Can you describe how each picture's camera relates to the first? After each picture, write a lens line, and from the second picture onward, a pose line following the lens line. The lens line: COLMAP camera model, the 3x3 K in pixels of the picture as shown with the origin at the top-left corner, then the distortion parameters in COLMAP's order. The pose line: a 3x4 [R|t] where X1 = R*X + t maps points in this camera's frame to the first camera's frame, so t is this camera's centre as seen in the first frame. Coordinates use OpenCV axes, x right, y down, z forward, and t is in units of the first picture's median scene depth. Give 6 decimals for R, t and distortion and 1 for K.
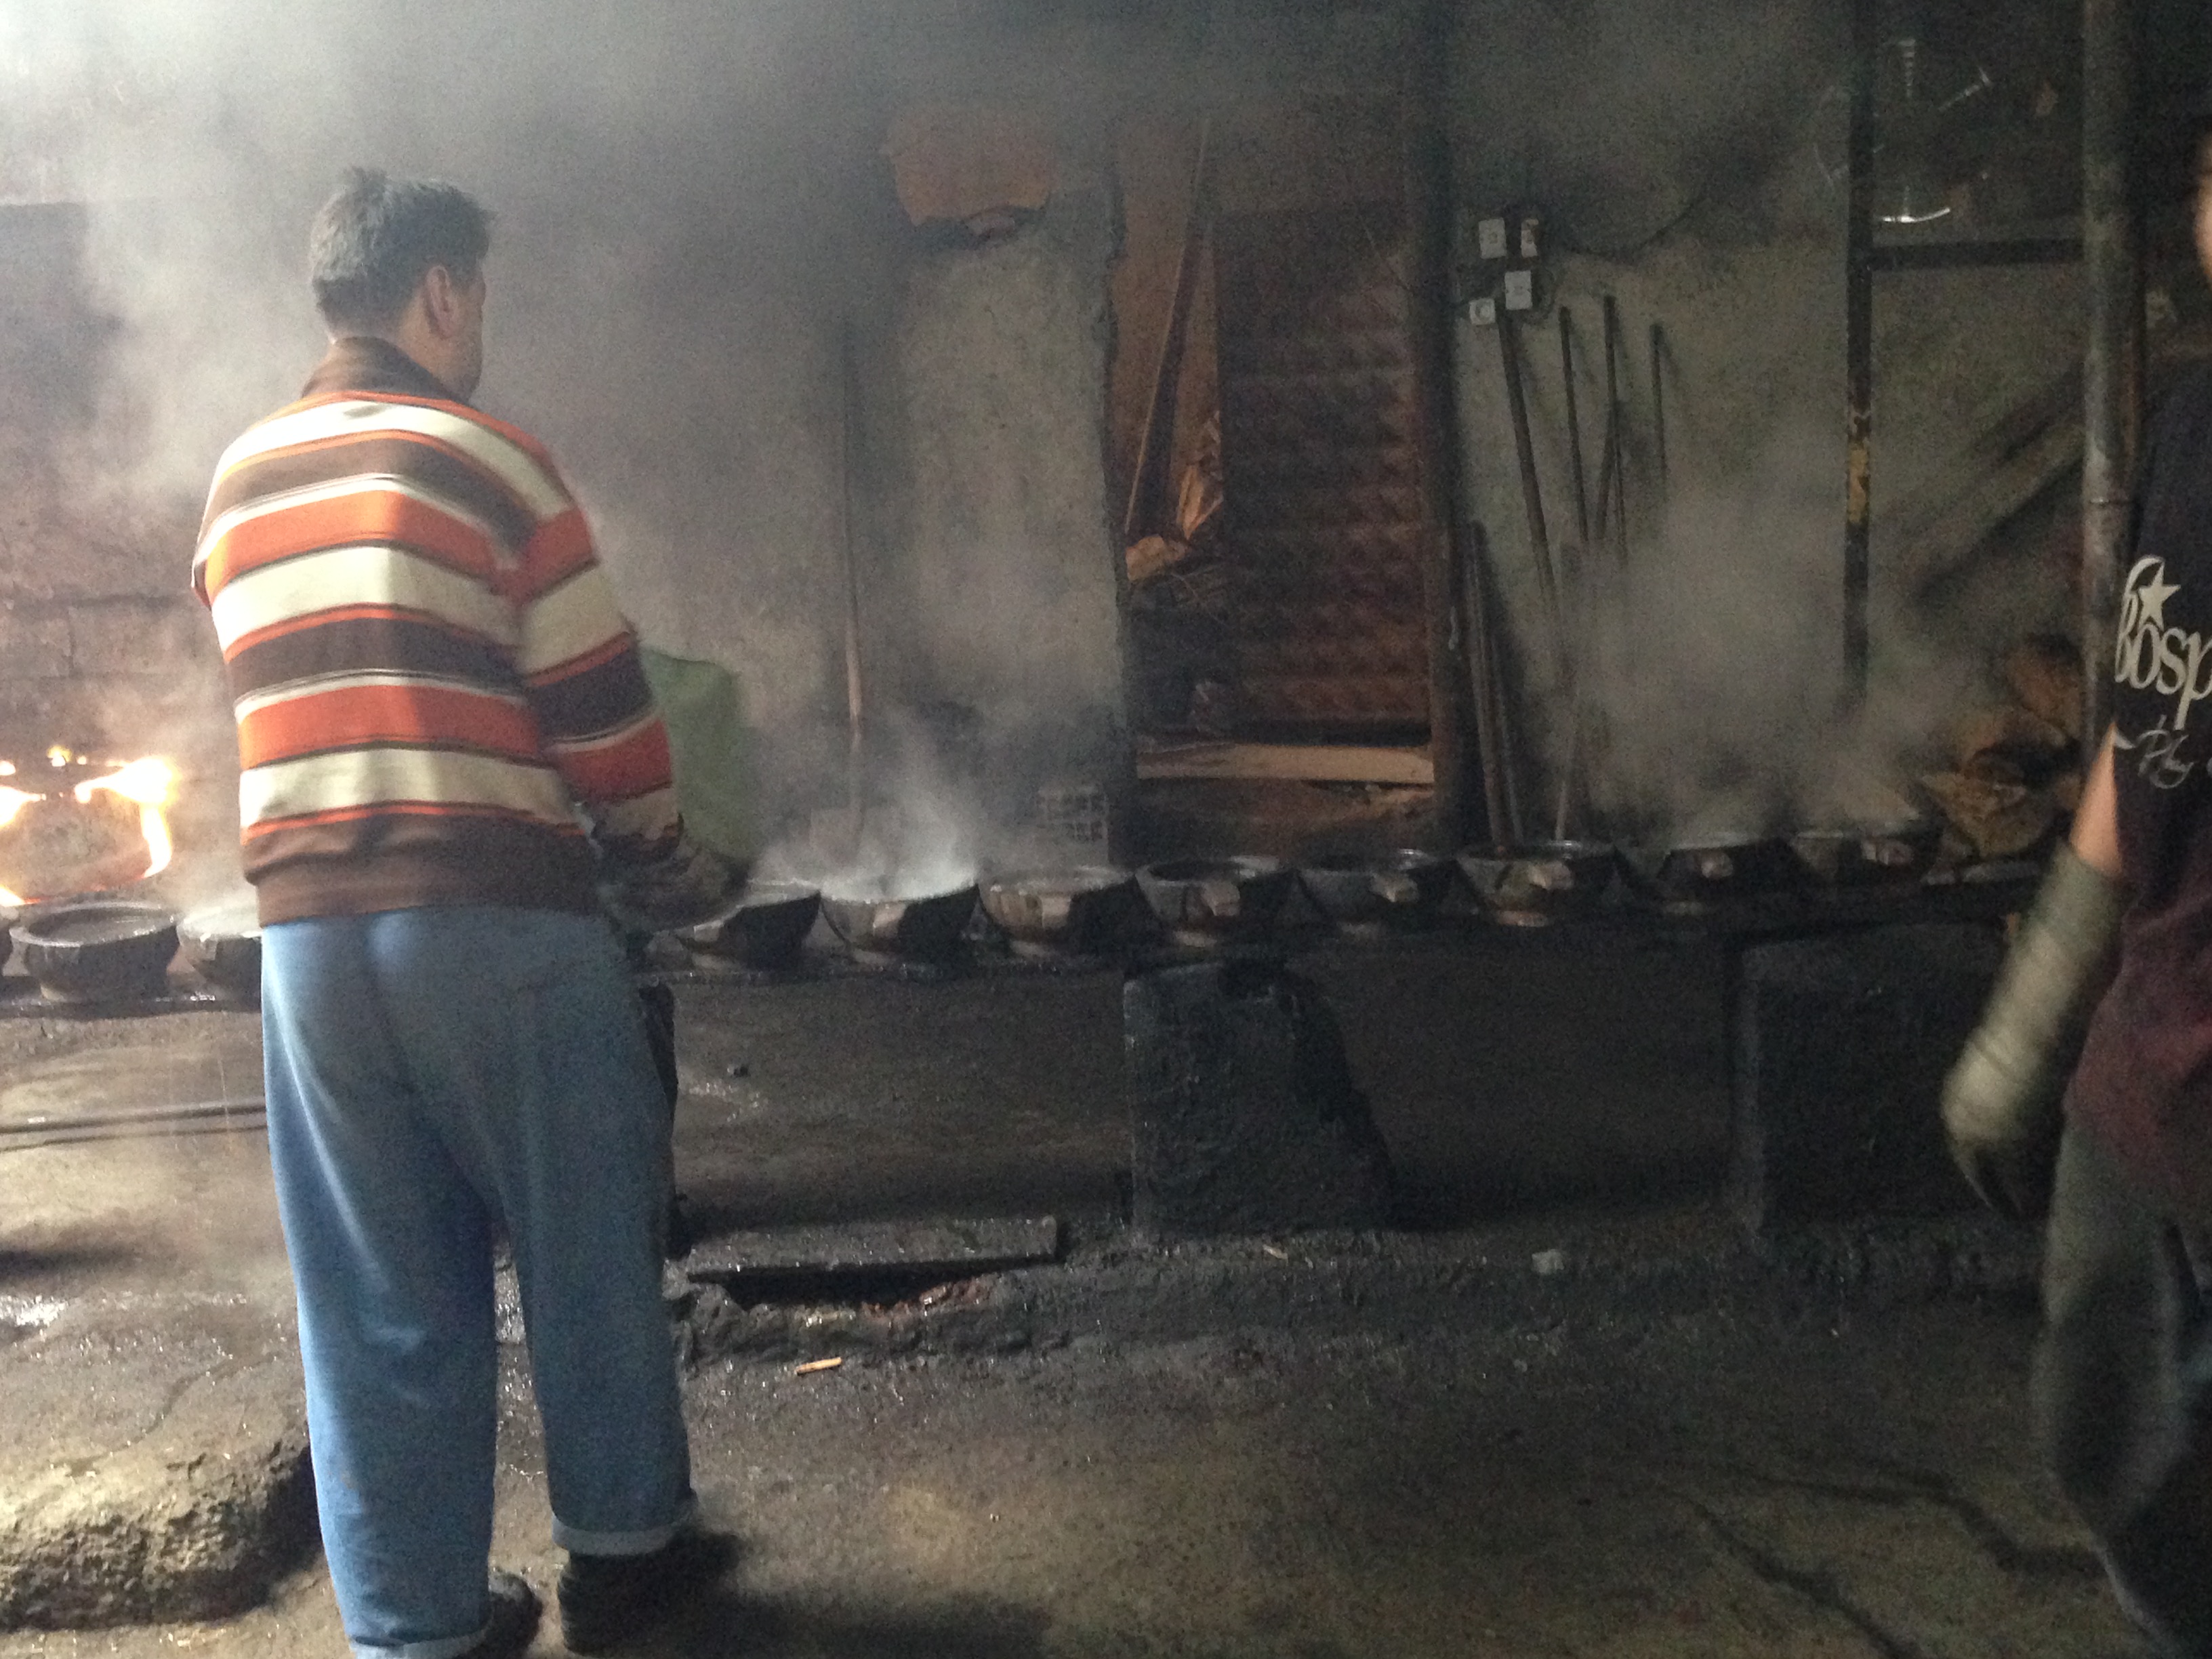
lens RADIAL K [[2654.2, 0, 1096.7], [0, 2654.2, 830.6], [0, 0, 1]] dist [0.137201, 0.000000]
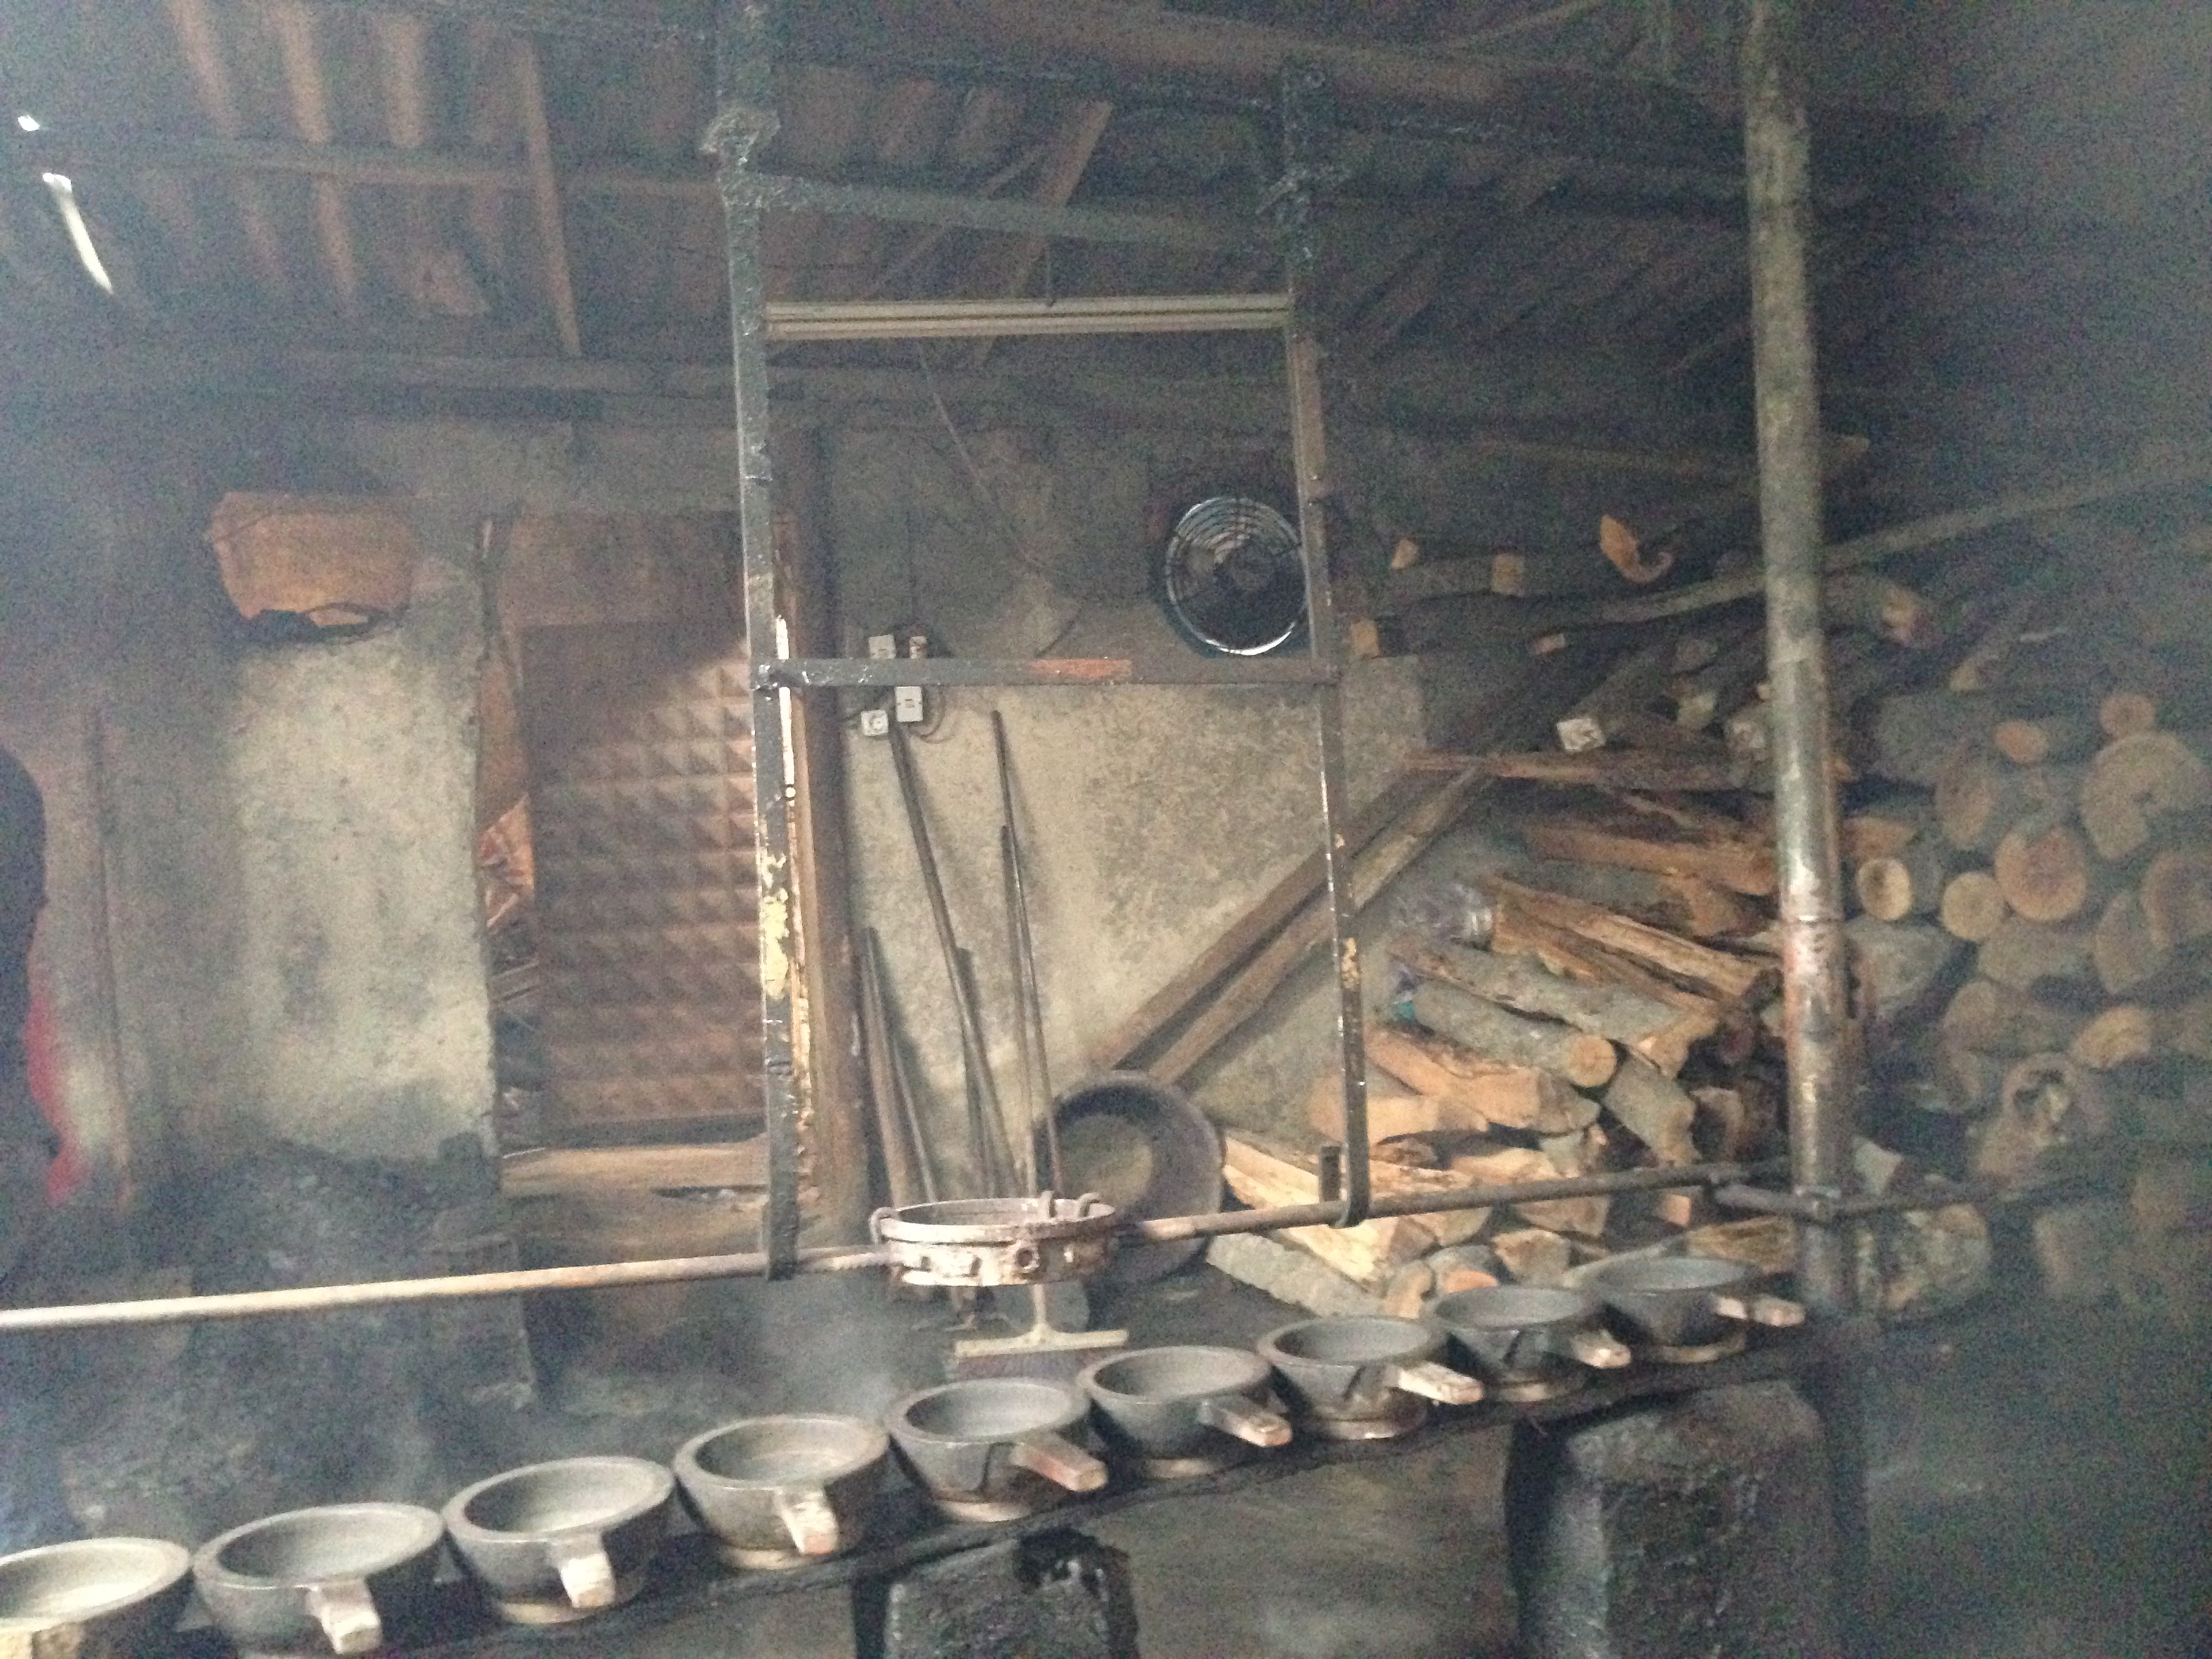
lens RADIAL K [[2116.6, 0, 1117.5], [0, 2116.6, 825.0], [0, 0, 1]] dist [0.084521, 0.000000]
pose [[0.909598, -0.003590, 0.415474, -0.168441], [0.065637, 0.988648, -0.135157, -0.063378], [-0.410272, 0.150209, 0.899508, 0.379546]]
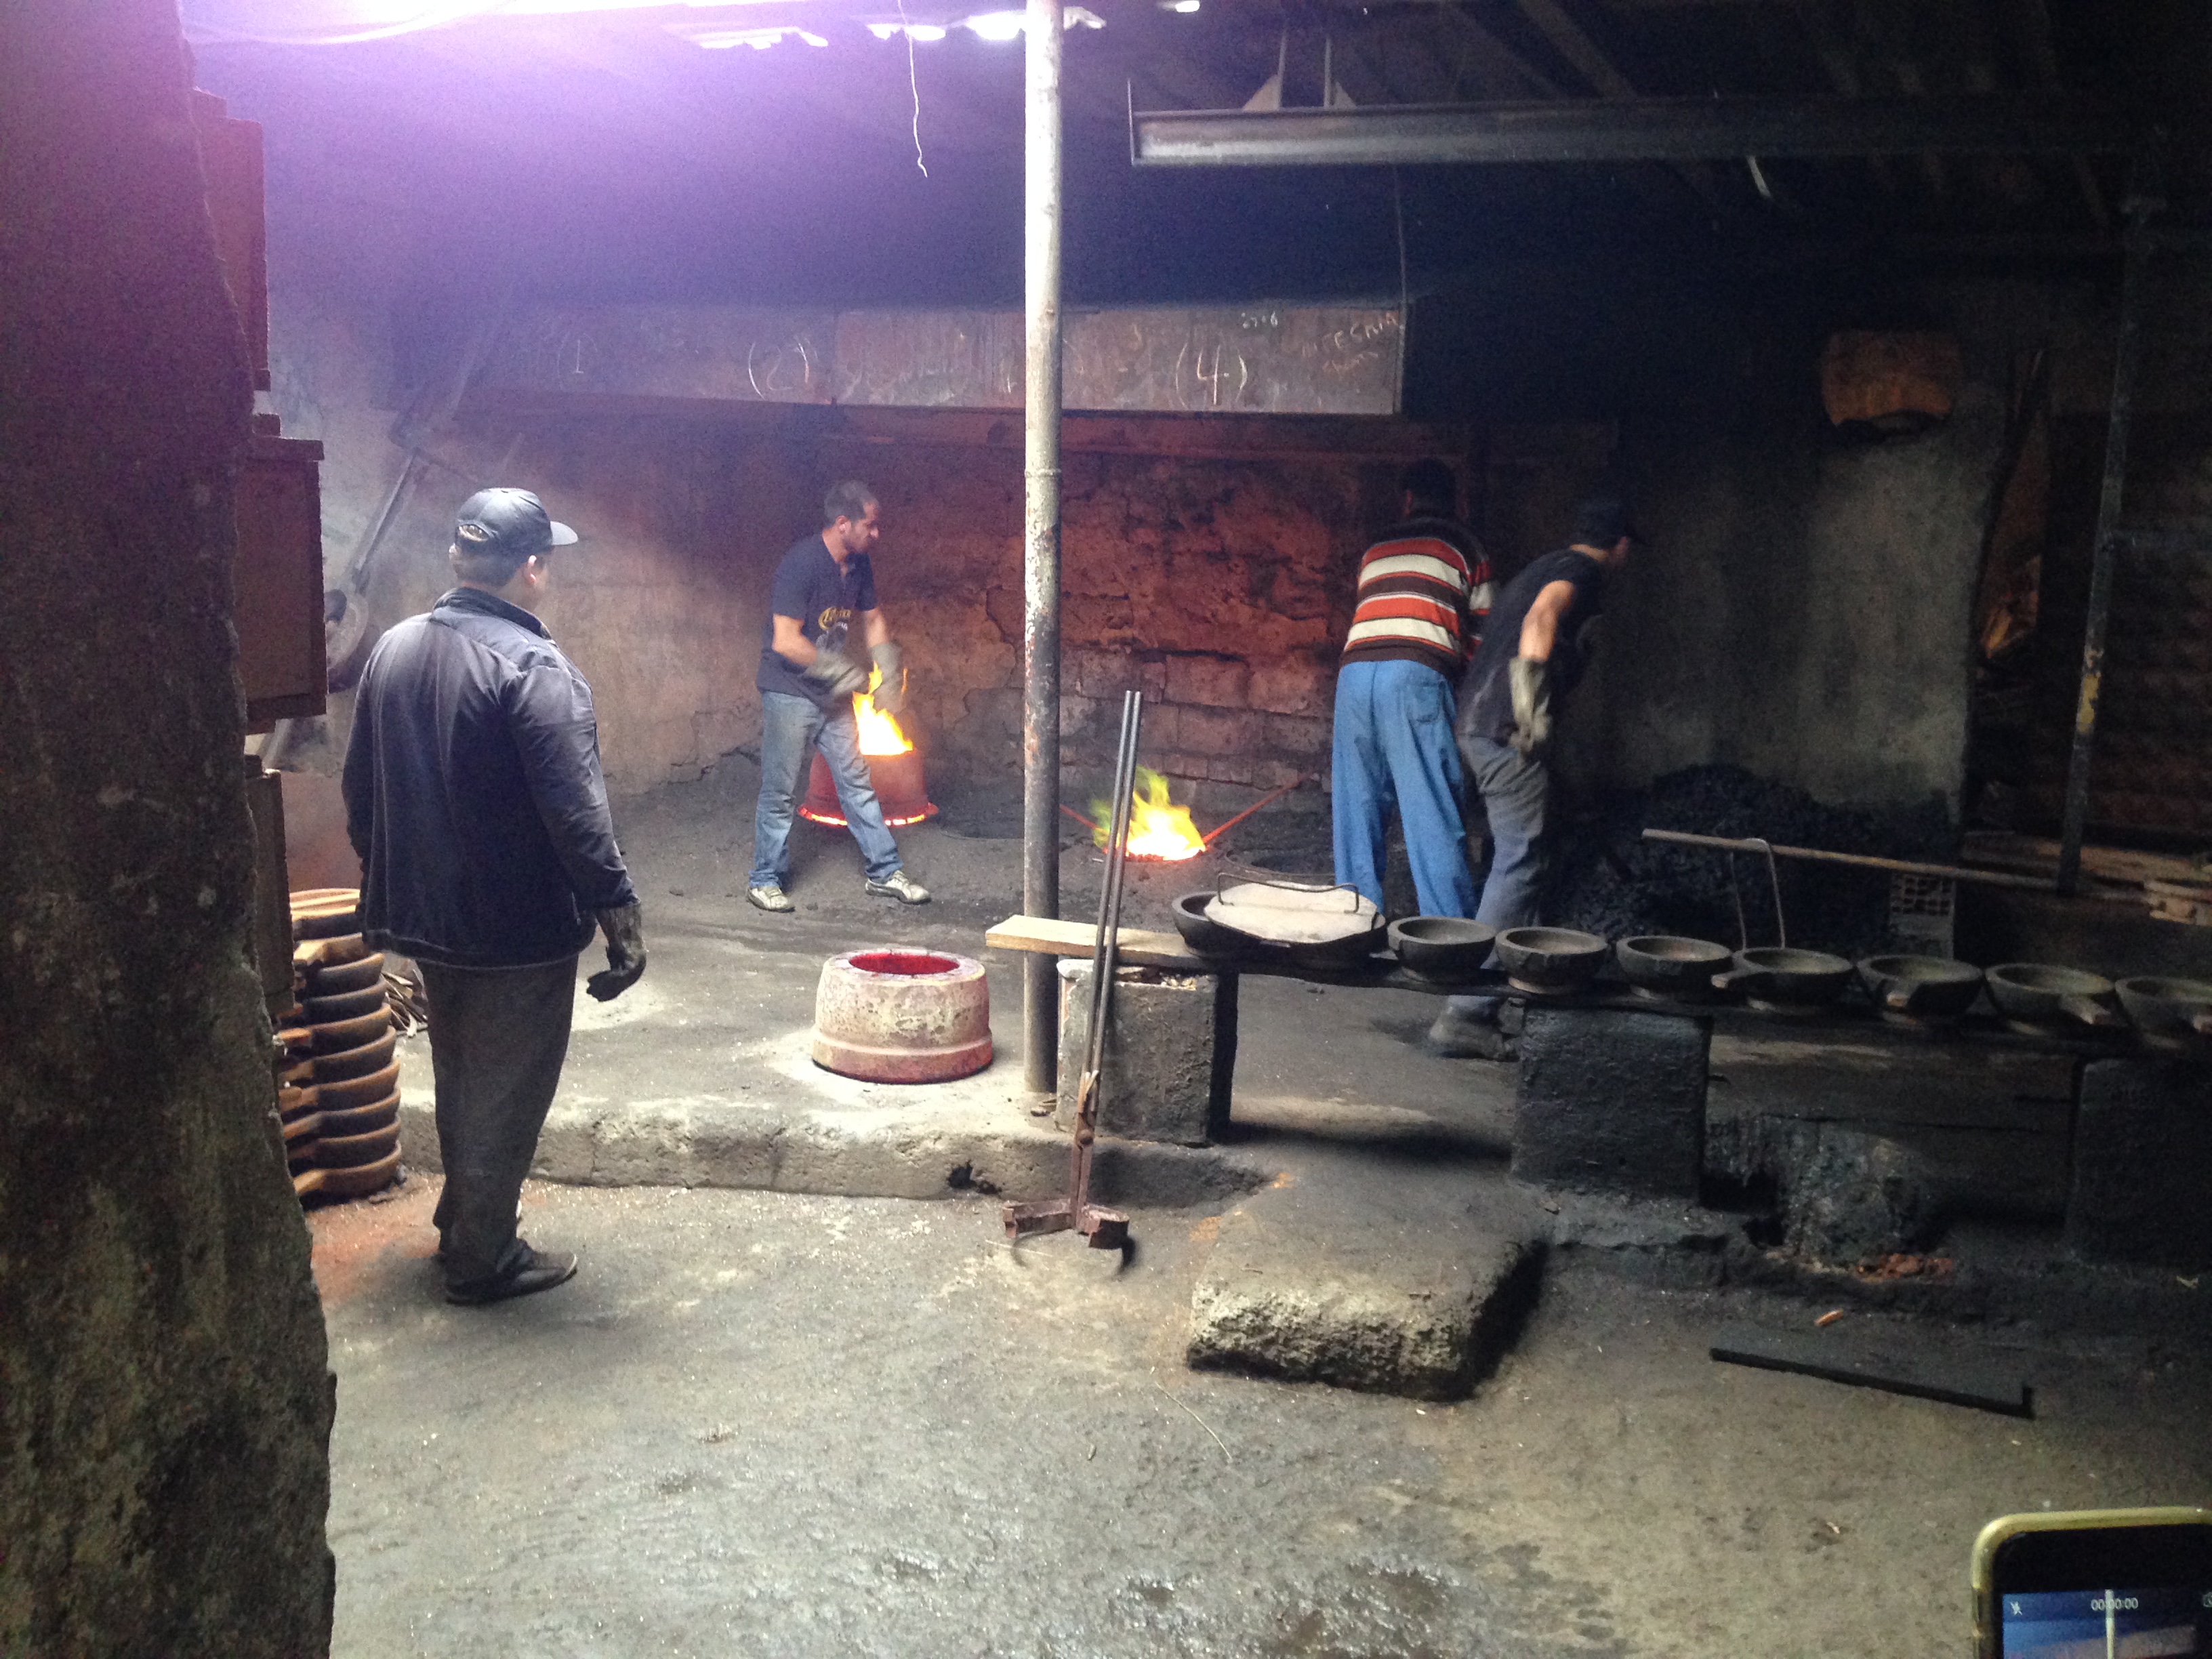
lens RADIAL K [[2116.6, 0, 1120.1], [0, 2116.6, 813.6], [0, 0, 1]] dist [0.084521, 0.000000]
pose [[0.958381, 0.111587, -0.262780, -0.175236], [-0.110135, 0.993709, 0.020294, -0.034027], [0.263392, 0.009492, 0.964642, -0.163709]]
